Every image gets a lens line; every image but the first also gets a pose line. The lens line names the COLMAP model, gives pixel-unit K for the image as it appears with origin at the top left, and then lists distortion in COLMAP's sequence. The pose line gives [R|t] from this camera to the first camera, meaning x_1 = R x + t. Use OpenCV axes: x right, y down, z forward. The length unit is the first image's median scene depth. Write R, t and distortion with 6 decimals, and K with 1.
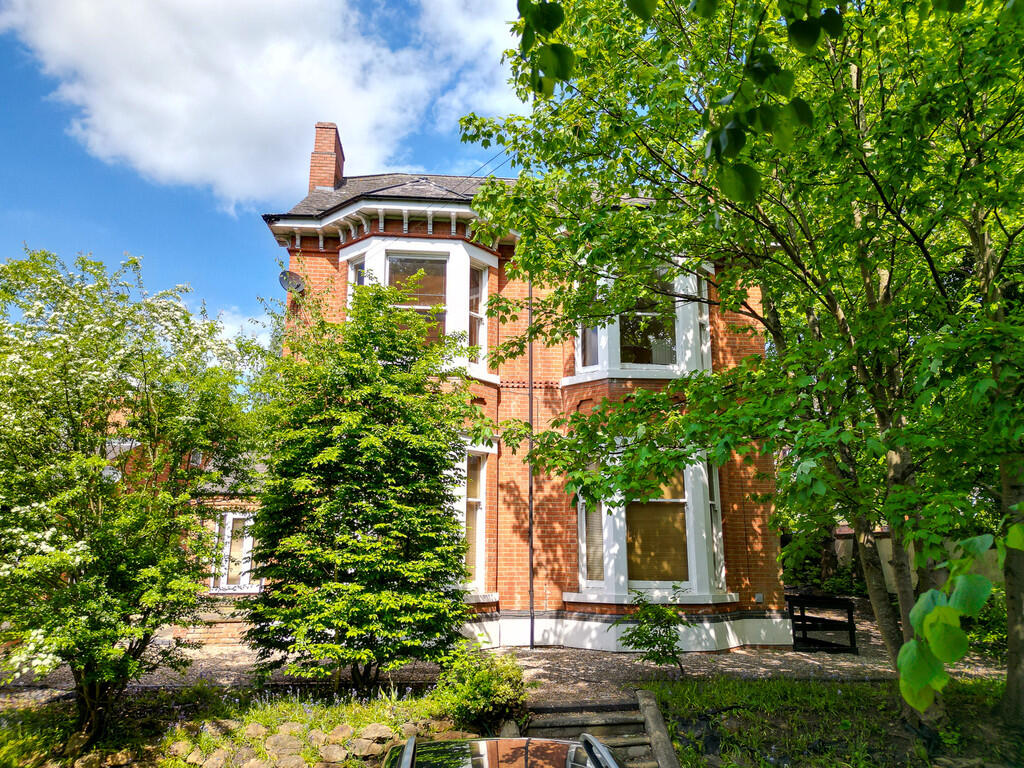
lens RADIAL K [[707.7, 0, 512.0], [0, 707.7, 384.0], [0, 0, 1]] dist [0.049913, -0.060744]
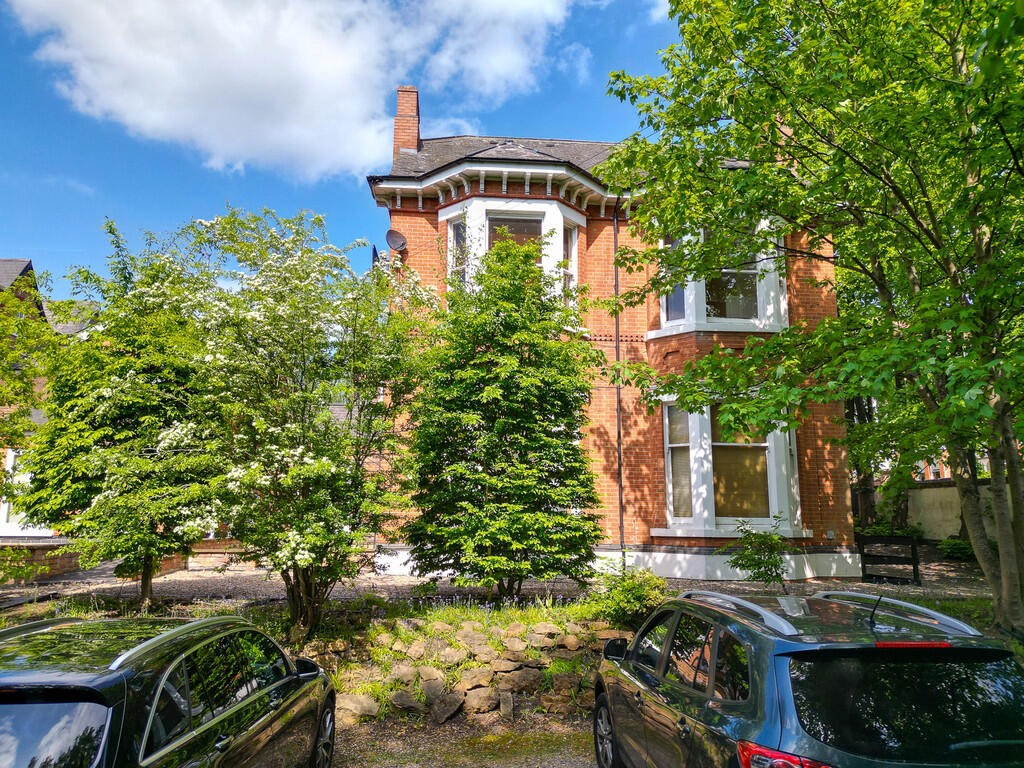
lens RADIAL K [[700.4, 0, 512.0], [0, 700.4, 384.0], [0, 0, 1]] dist [0.076674, -0.134057]
pose [[0.999929, 0.003704, -0.011282, -0.127548], [-0.003114, 0.998649, 0.051864, 0.017291], [0.011459, -0.051825, 0.998590, -0.067354]]
